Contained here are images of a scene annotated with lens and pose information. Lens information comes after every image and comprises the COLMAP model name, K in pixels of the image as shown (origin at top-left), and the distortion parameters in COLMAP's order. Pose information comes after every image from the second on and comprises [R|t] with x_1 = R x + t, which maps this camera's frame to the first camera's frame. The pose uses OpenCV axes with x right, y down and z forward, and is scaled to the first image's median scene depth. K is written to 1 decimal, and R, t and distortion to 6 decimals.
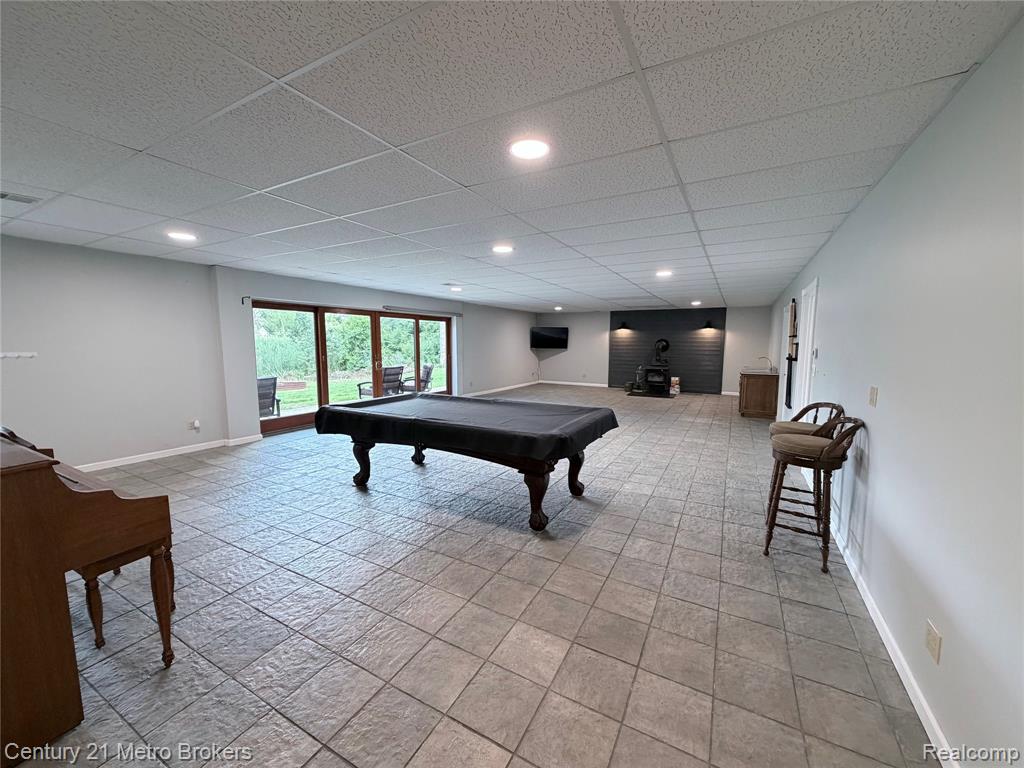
lens RADIAL K [[407.2, 0, 512.0], [0, 407.2, 384.0], [0, 0, 1]] dist [0.001045, -0.000136]
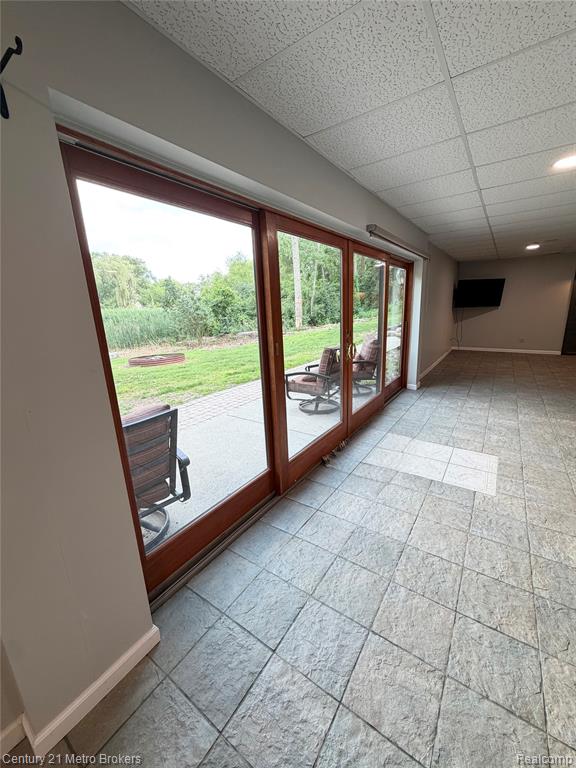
lens RADIAL K [[305.4, 0, 287.8], [0, 305.4, 382.6], [0, 0, 1]] dist [0.001045, -0.000136]
pose [[0.993874, -0.014344, -0.109581, -0.246679], [0.029731, 0.989691, 0.140102, -0.041580], [0.106441, -0.142501, 0.984055, 0.409109]]
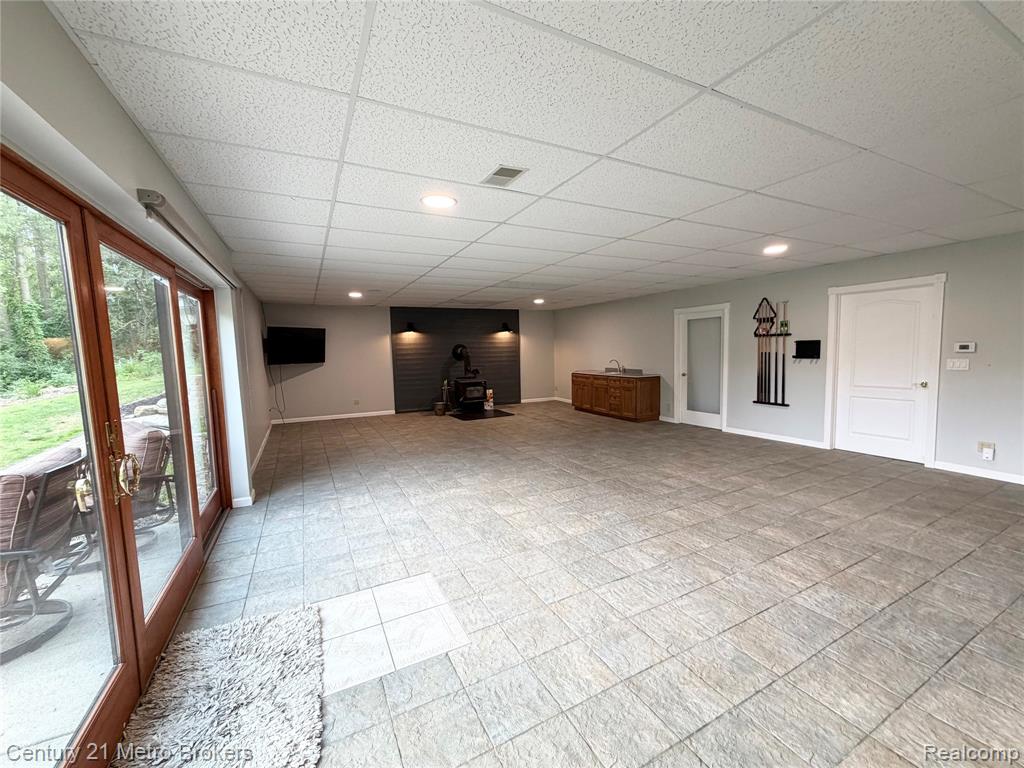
lens RADIAL K [[408.0, 0, 511.1], [0, 408.0, 383.7], [0, 0, 1]] dist [-0.001536, 0.000390]
pose [[0.559572, -0.090135, 0.823866, -0.259786], [0.111056, 0.993258, 0.033238, -0.050902], [-0.821307, 0.072896, 0.565810, 0.485429]]
